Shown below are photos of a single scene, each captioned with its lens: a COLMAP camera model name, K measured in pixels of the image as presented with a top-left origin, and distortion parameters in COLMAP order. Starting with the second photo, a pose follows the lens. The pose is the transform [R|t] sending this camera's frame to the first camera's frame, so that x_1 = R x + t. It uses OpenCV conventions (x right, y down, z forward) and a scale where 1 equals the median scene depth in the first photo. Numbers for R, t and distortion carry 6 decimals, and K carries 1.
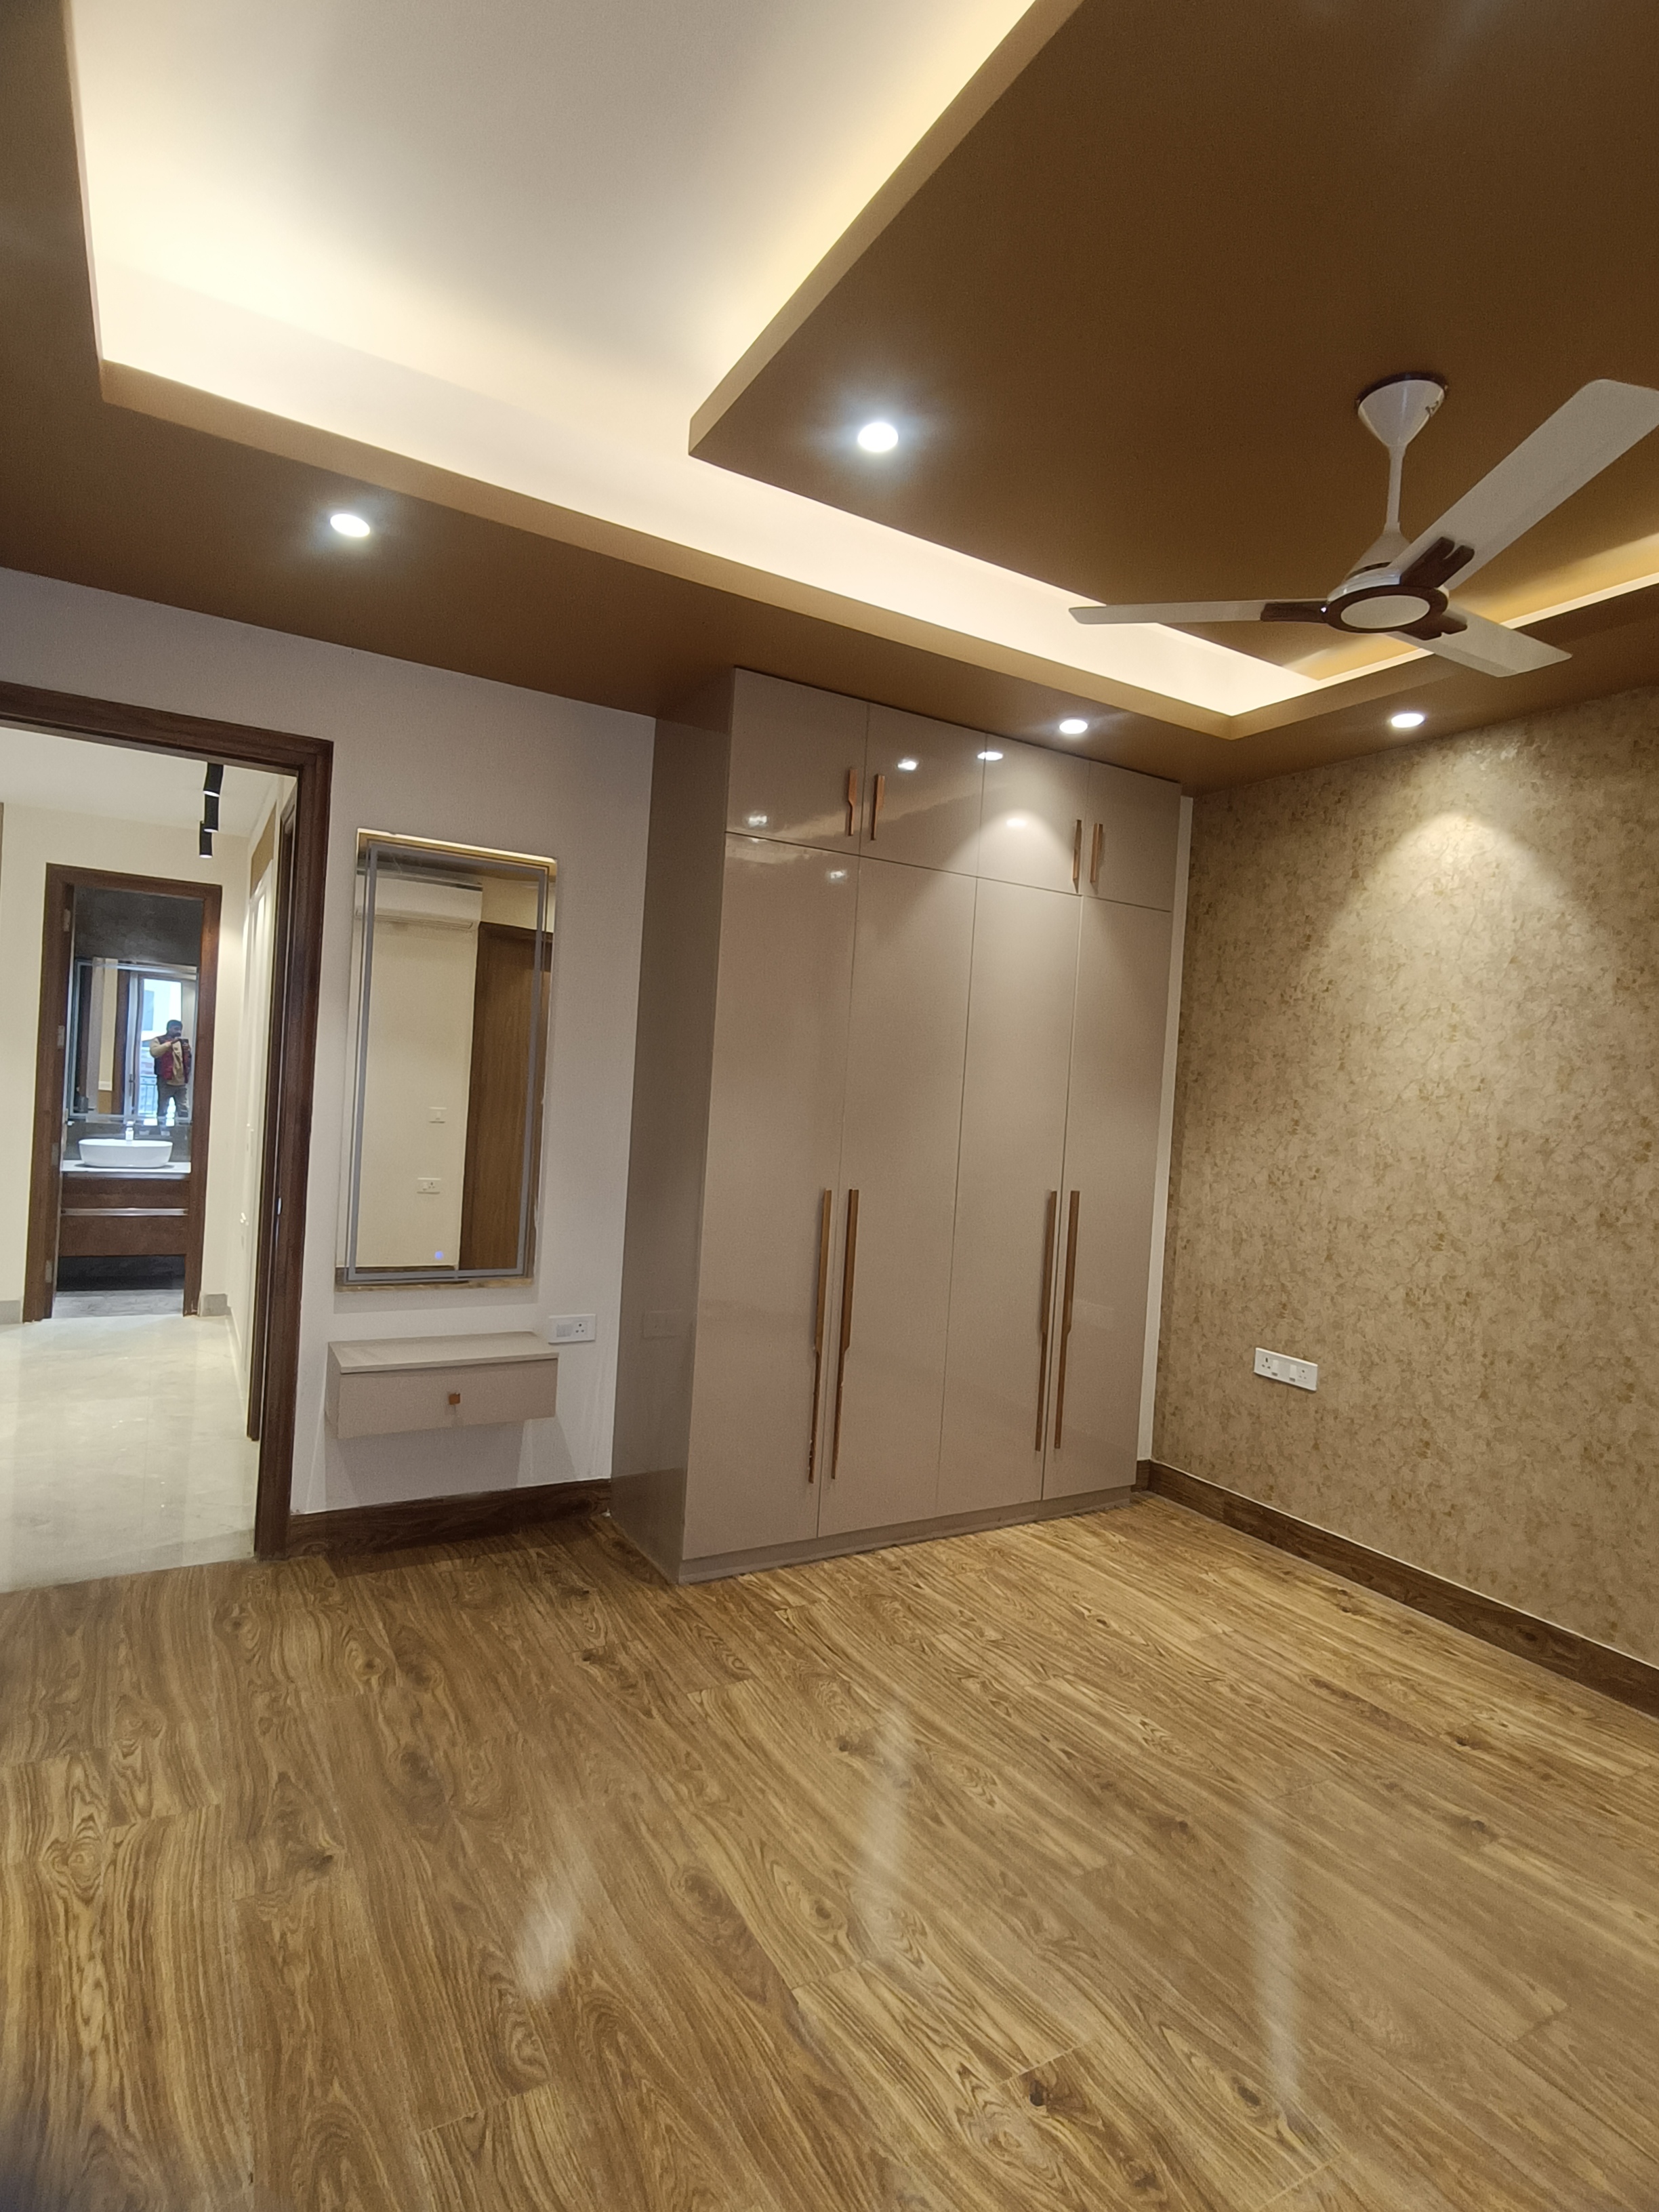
lens RADIAL K [[1133.2, 0, 828.5], [0, 1133.2, 1101.7], [0, 0, 1]] dist [0.000702, 0.000575]
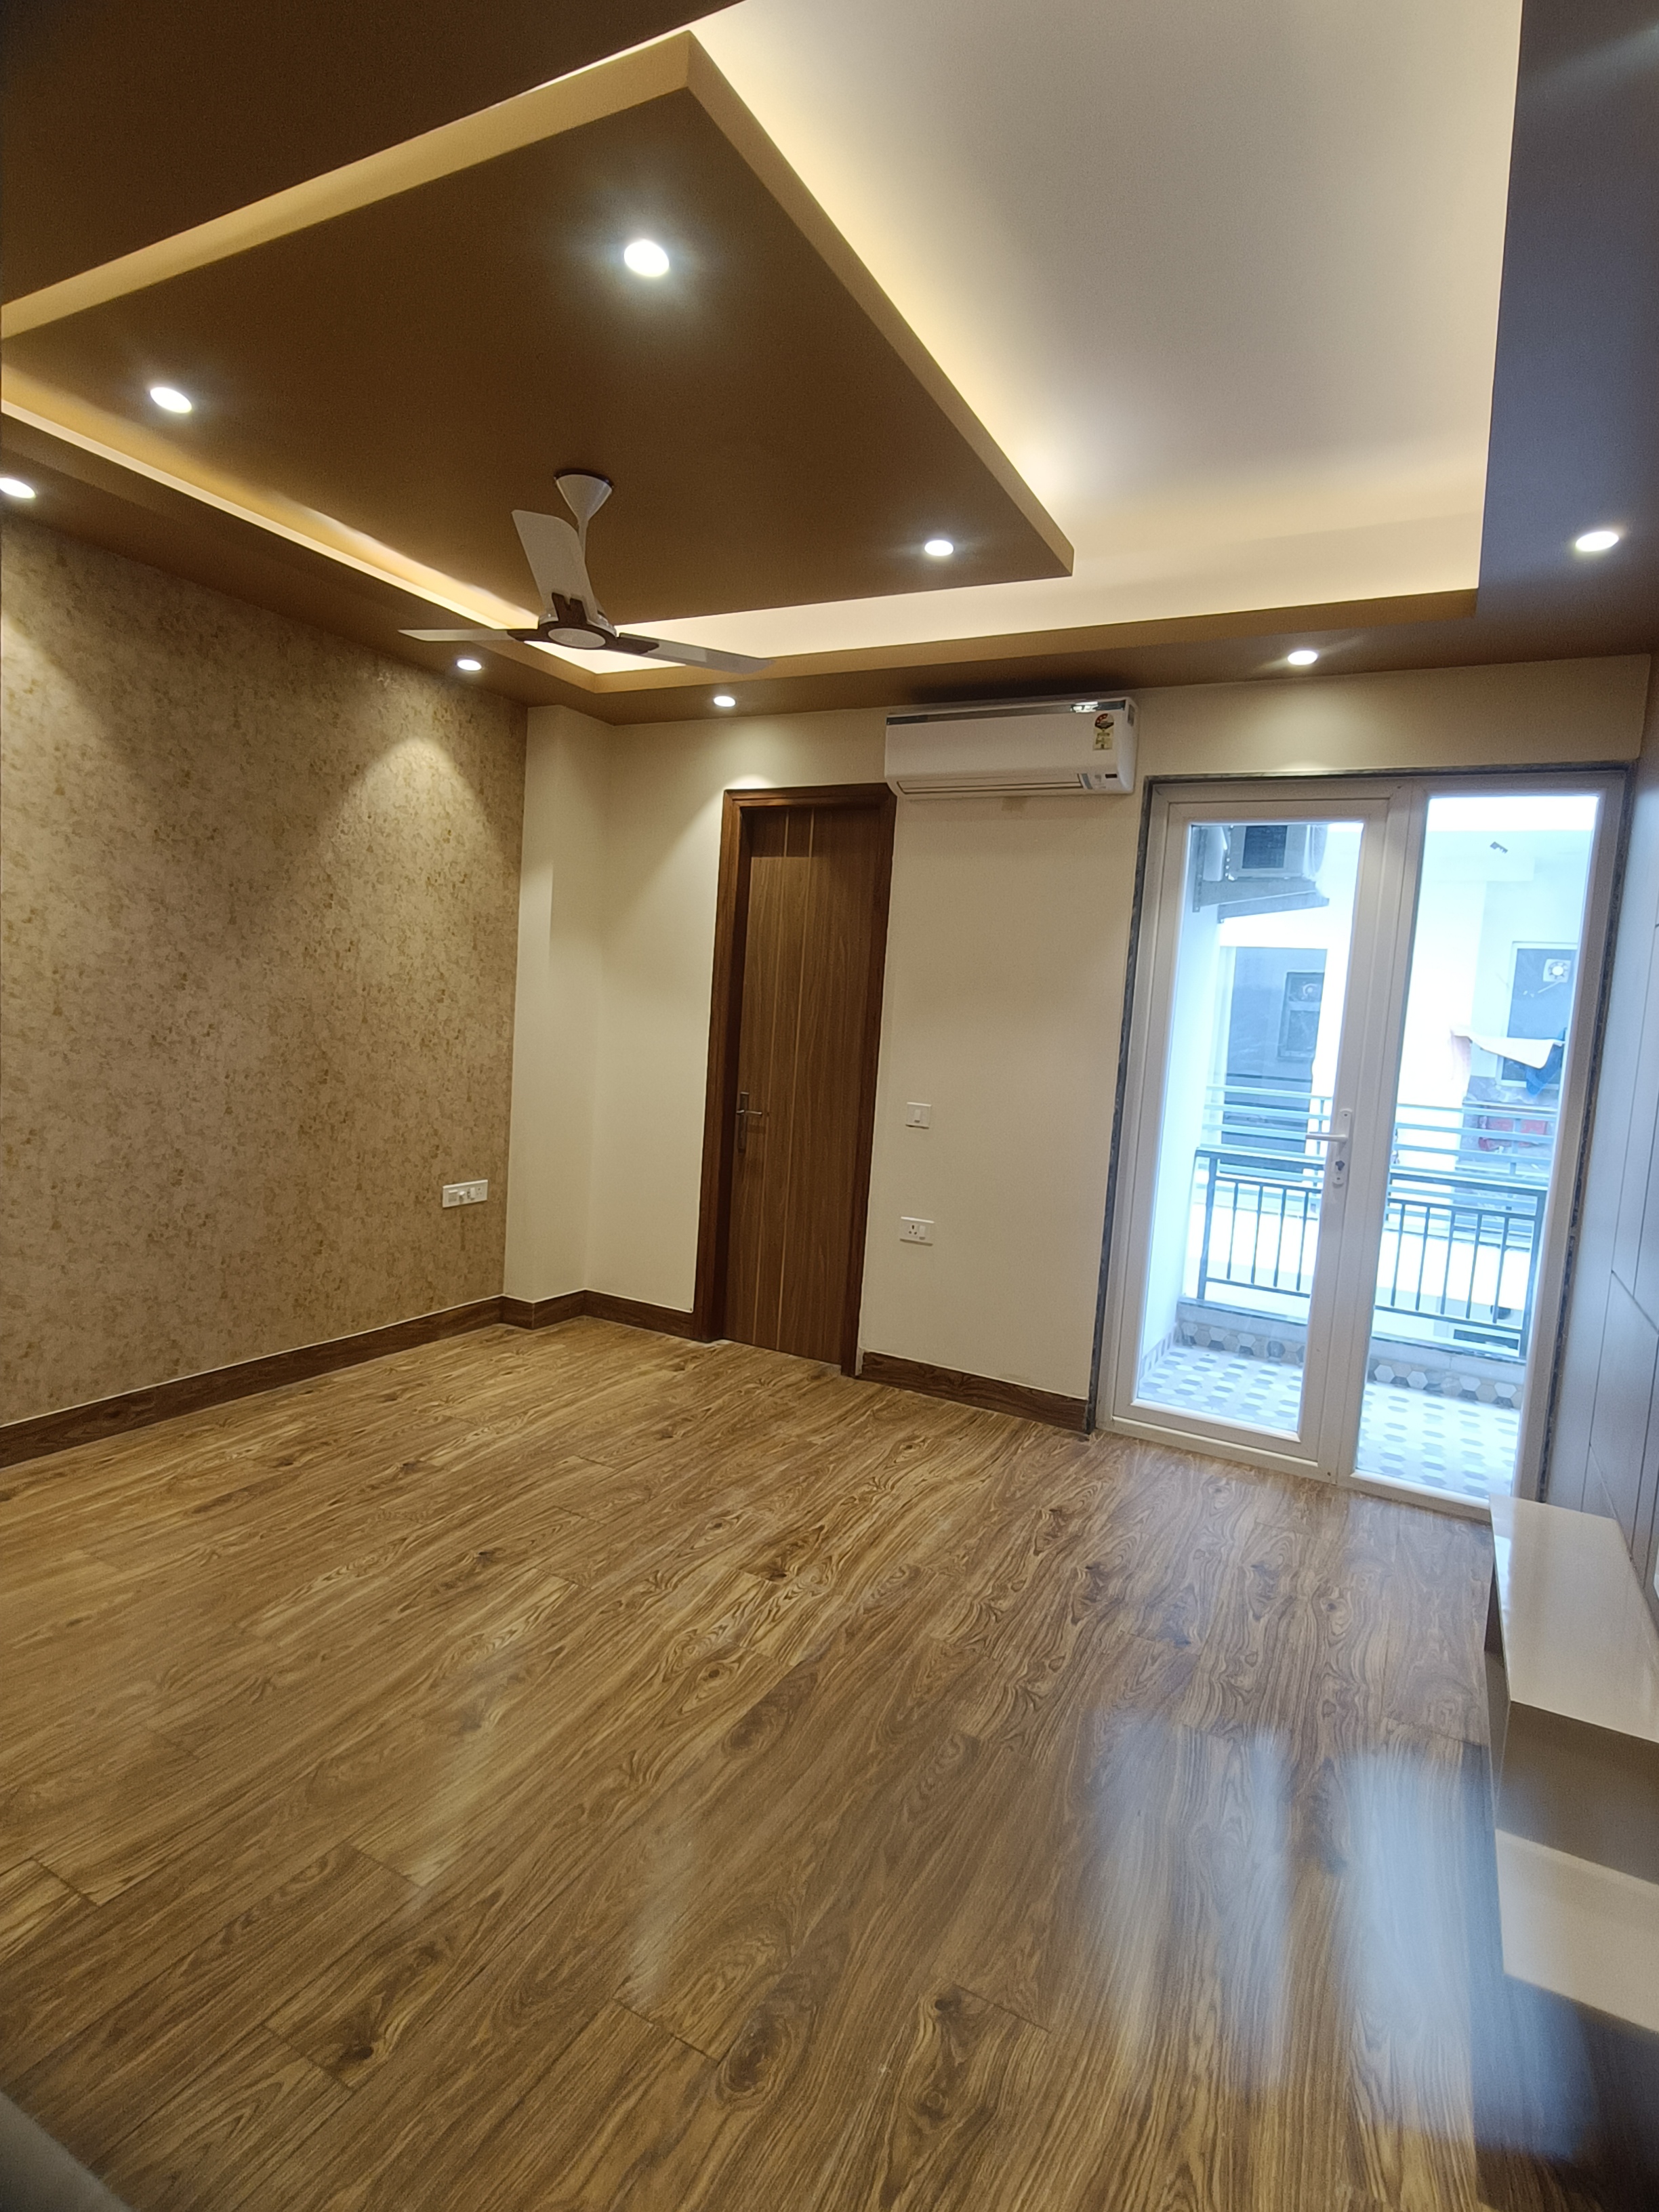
lens RADIAL K [[1133.2, 0, 823.2], [0, 1133.2, 1105.2], [0, 0, 1]] dist [0.000702, 0.000575]
pose [[-0.510730, -0.170283, 0.842709, -0.828414], [-0.087342, 0.985395, 0.146181, -0.076099], [-0.855293, 0.001056, -0.518143, 1.265942]]
